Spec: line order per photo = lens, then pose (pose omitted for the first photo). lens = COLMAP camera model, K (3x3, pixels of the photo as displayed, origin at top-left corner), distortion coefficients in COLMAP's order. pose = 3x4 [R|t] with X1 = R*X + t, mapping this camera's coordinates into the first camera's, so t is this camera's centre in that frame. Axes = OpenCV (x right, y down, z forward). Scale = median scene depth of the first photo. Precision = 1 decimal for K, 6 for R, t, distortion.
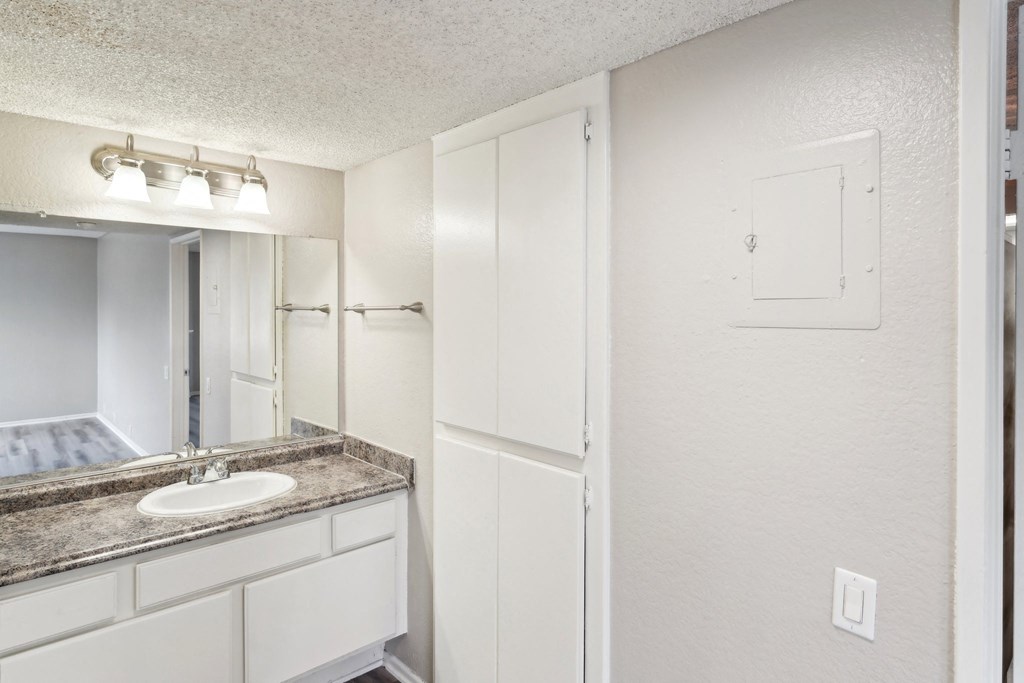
lens RADIAL K [[586.1, 0, 510.4], [0, 586.1, 306.0], [0, 0, 1]] dist [-0.002573, -0.000300]
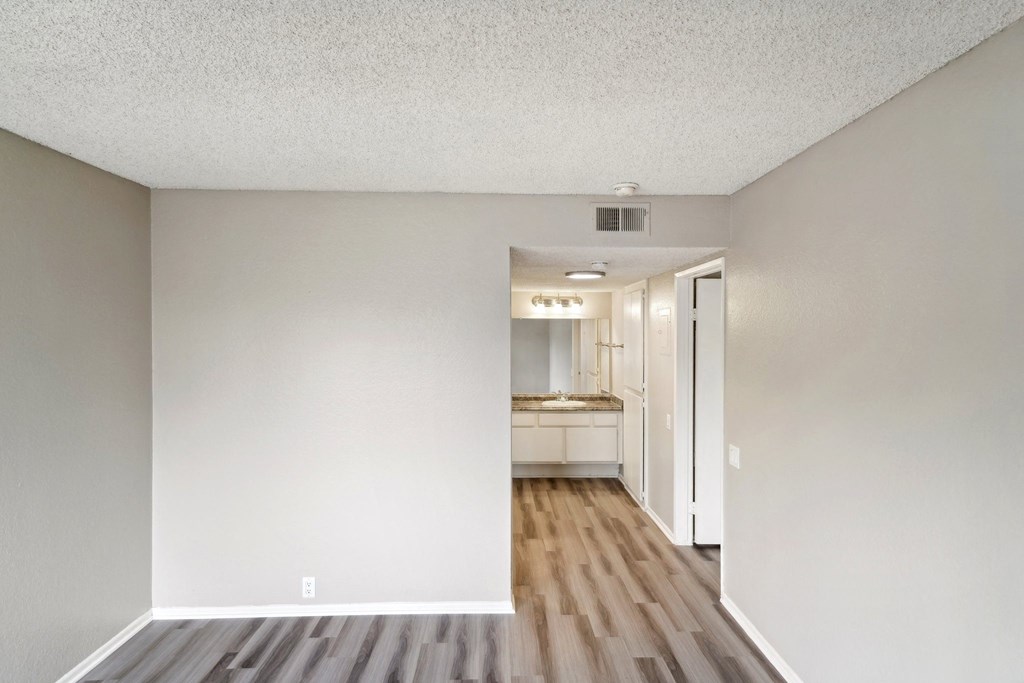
lens RADIAL K [[457.6, 0, 512.0], [0, 457.6, 341.5], [0, 0, 1]] dist [0.013805, 0.000174]
pose [[0.754249, 0.006456, -0.656557, 0.881854], [0.000638, 0.999944, 0.010566, -0.043400], [0.656588, -0.008388, 0.754203, -1.009601]]
